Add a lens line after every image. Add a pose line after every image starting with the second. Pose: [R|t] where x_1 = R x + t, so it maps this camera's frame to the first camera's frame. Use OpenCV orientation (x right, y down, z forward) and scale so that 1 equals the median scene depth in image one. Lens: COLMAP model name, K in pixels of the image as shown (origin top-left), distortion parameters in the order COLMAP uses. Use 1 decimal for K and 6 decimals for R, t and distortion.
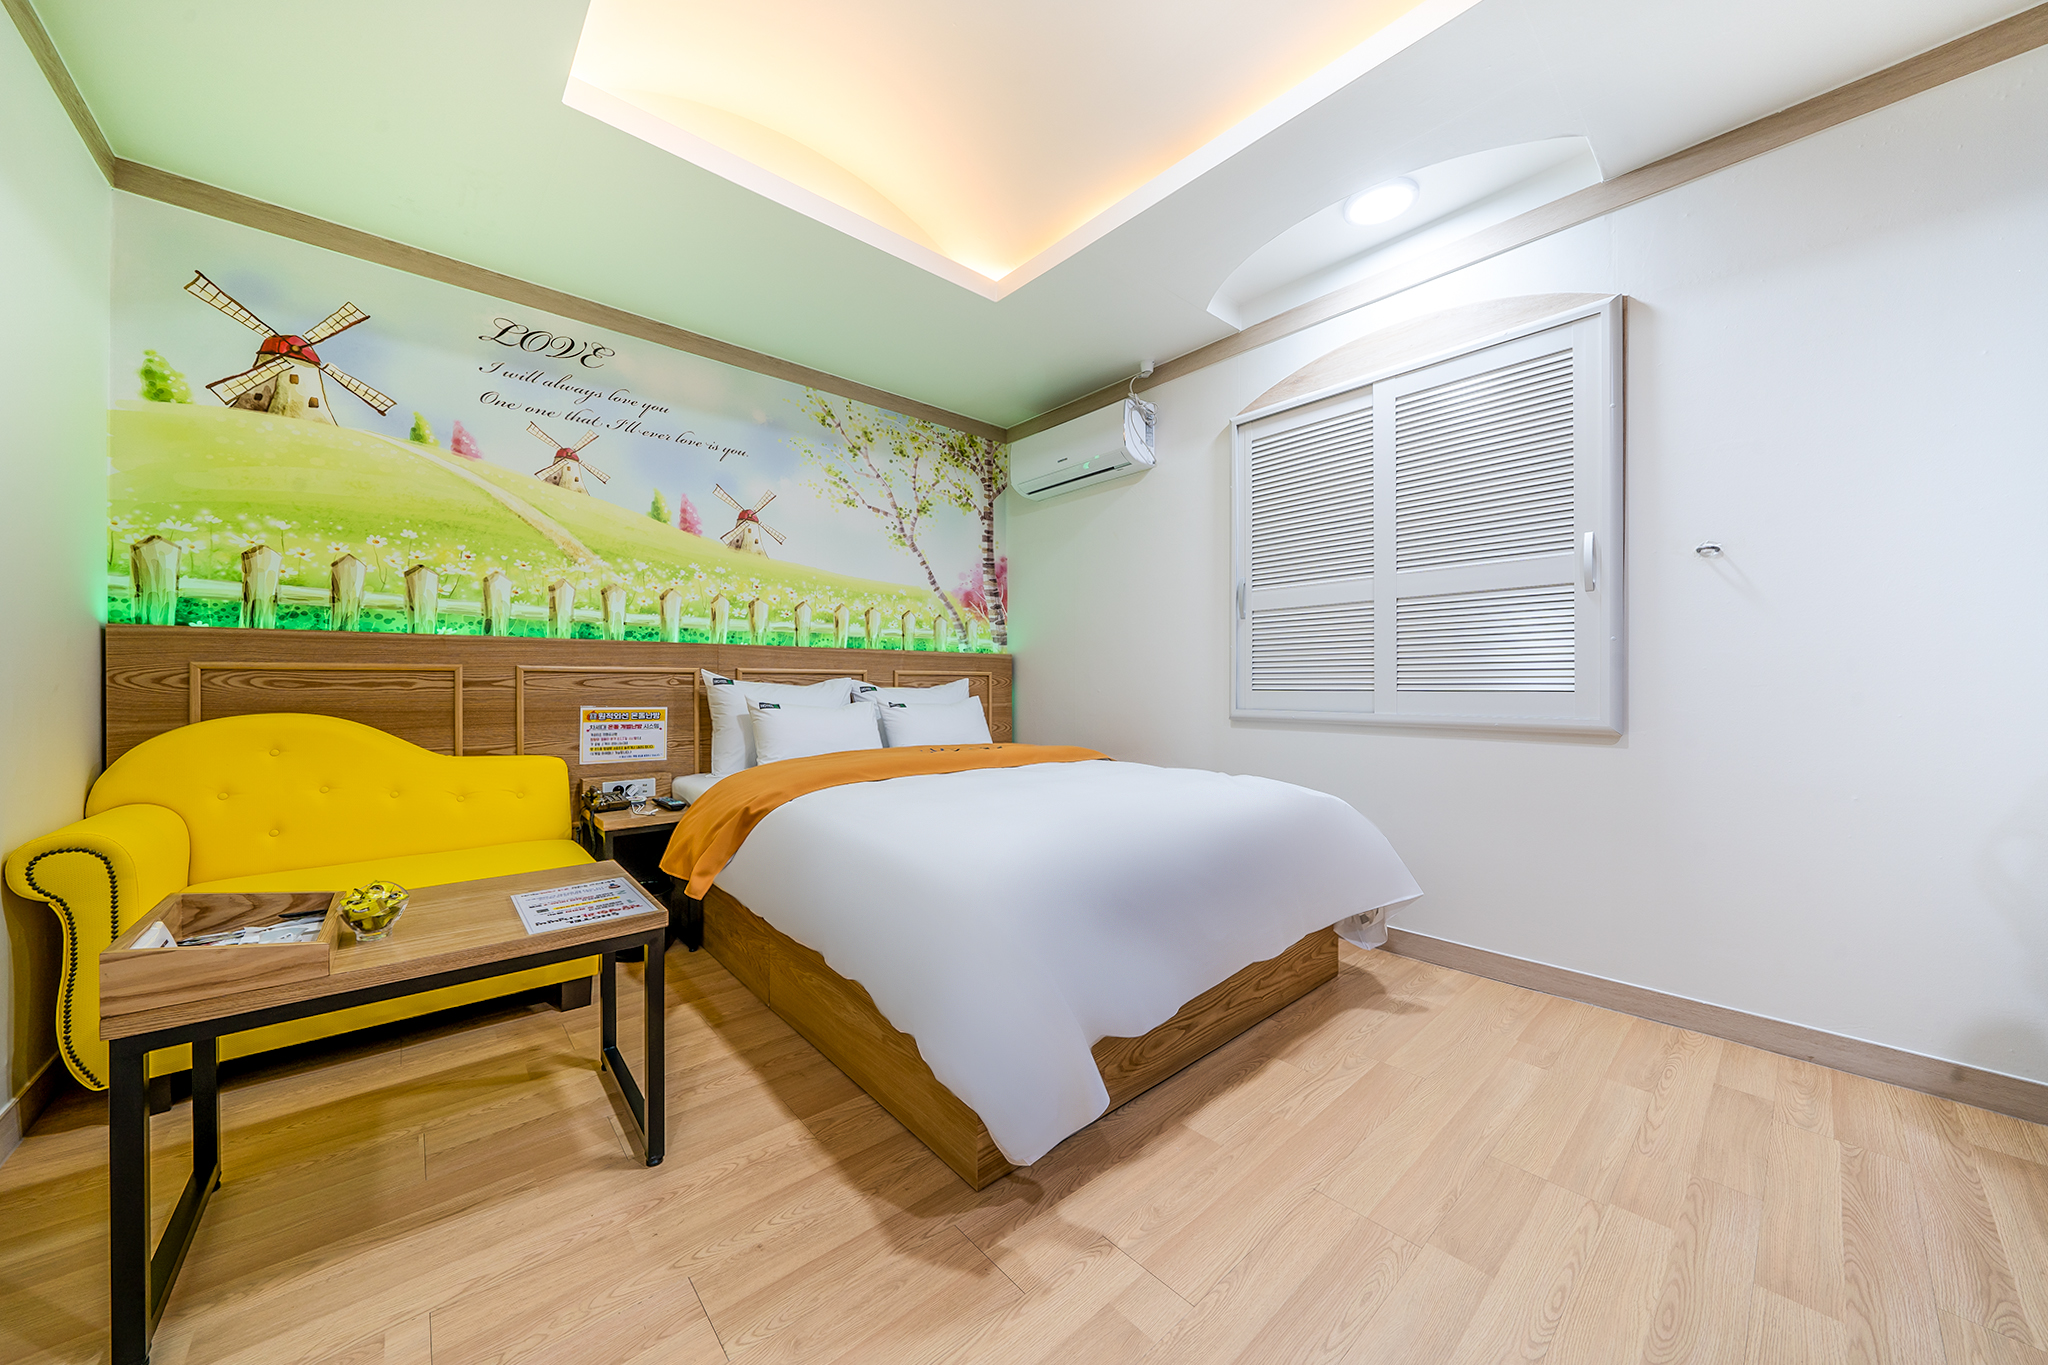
lens RADIAL K [[746.5, 0, 979.6], [0, 746.5, 692.2], [0, 0, 1]] dist [-0.009858, -0.000145]
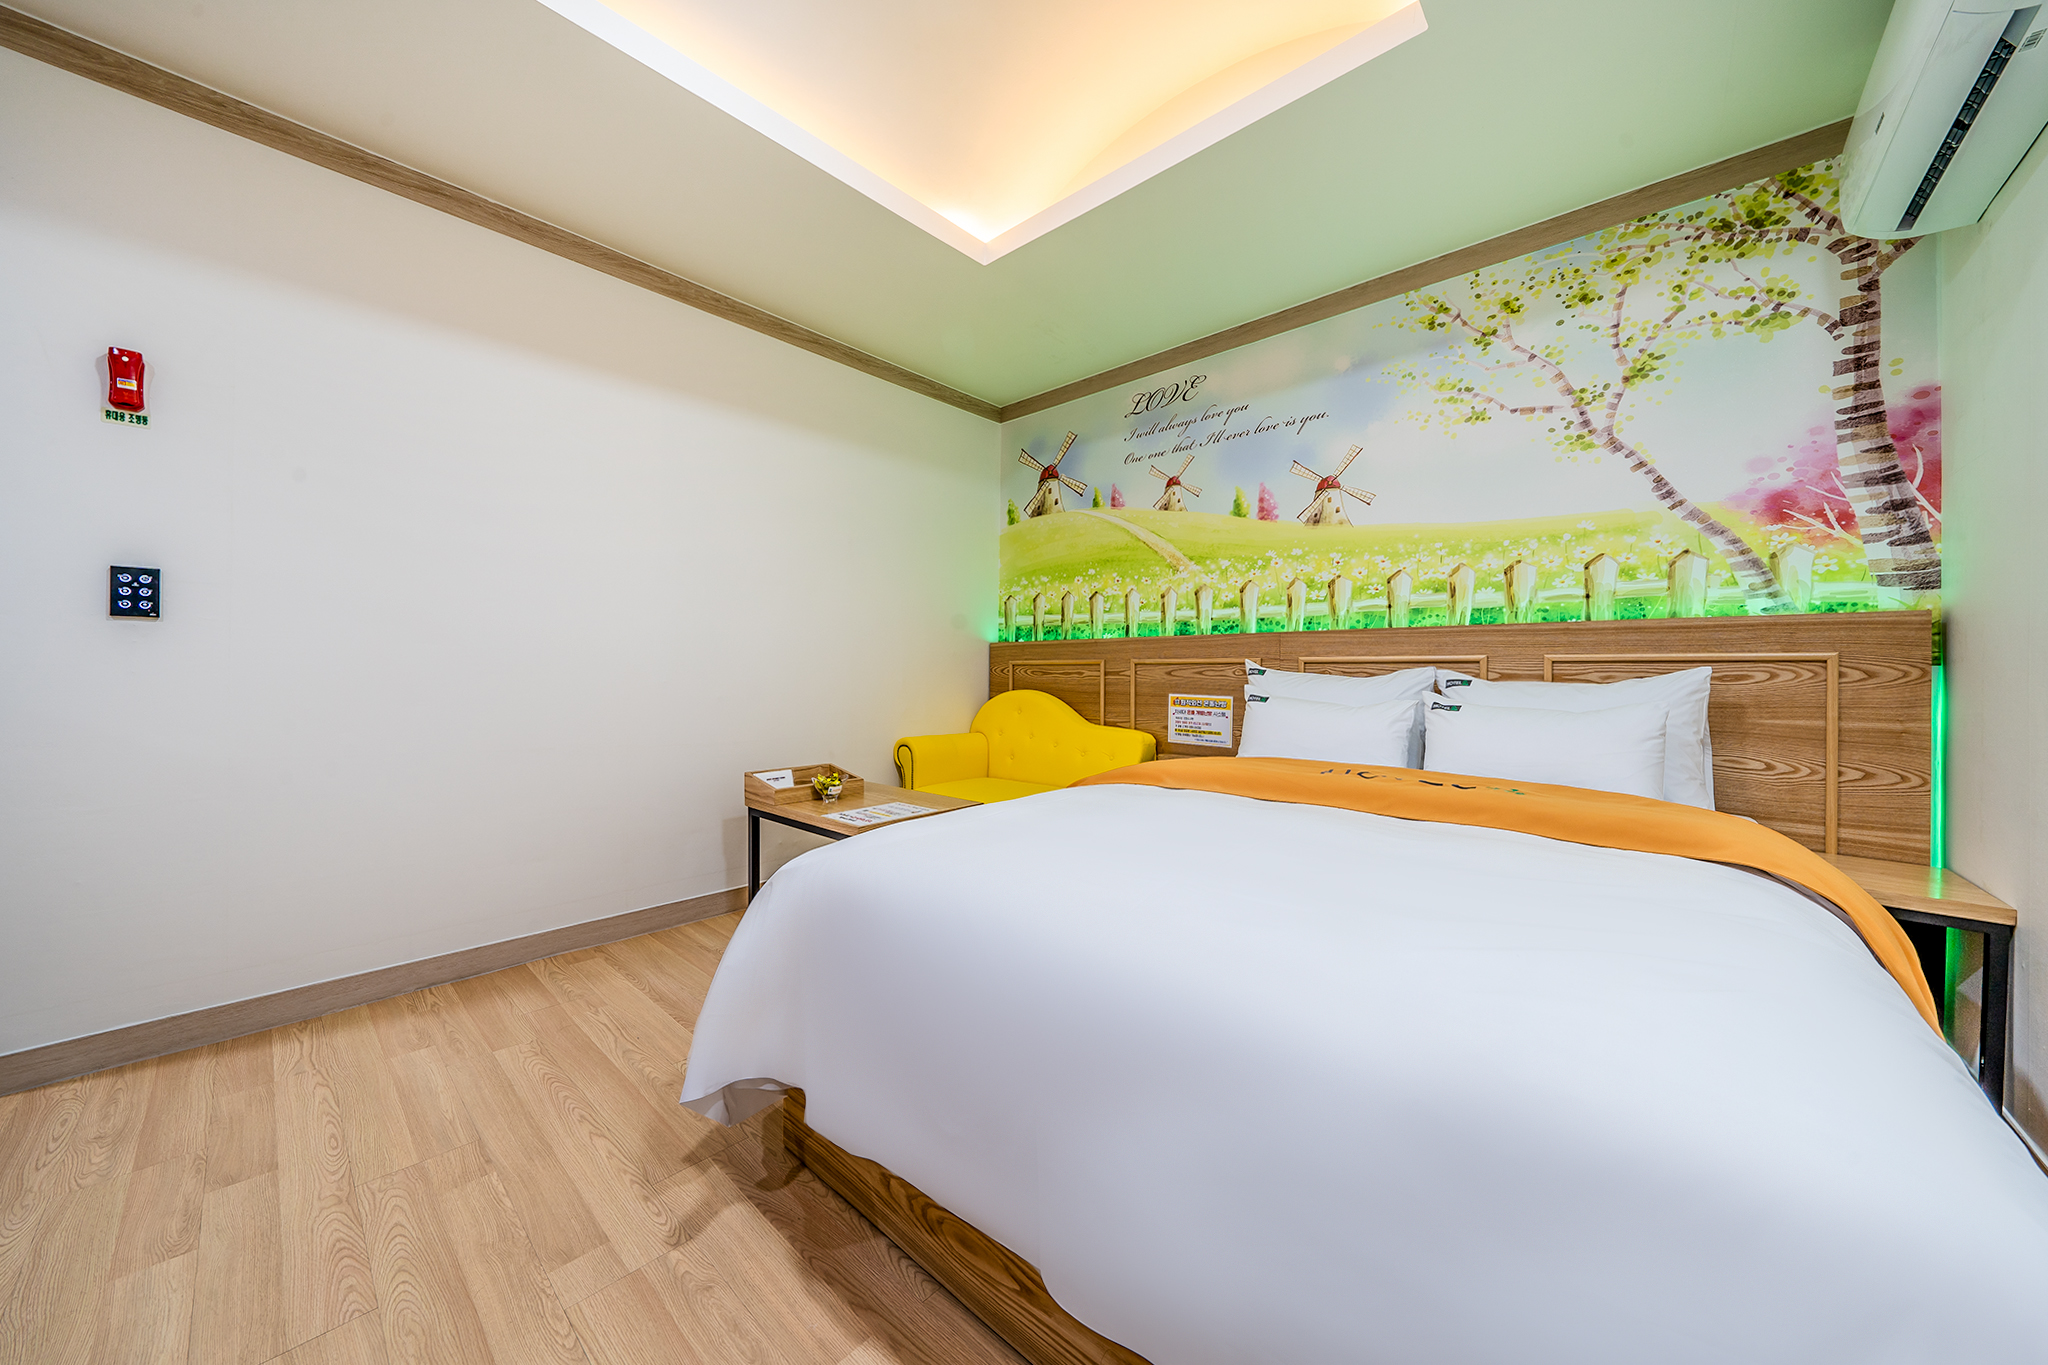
lens RADIAL K [[691.2, 0, 1003.4], [0, 691.2, 674.2], [0, 0, 1]] dist [-0.009181, -0.000259]
pose [[0.116615, 0.005694, -0.993161, 0.500076], [-0.012865, 0.999908, 0.004222, -0.011315], [0.993094, 0.012284, 0.116677, 0.581615]]
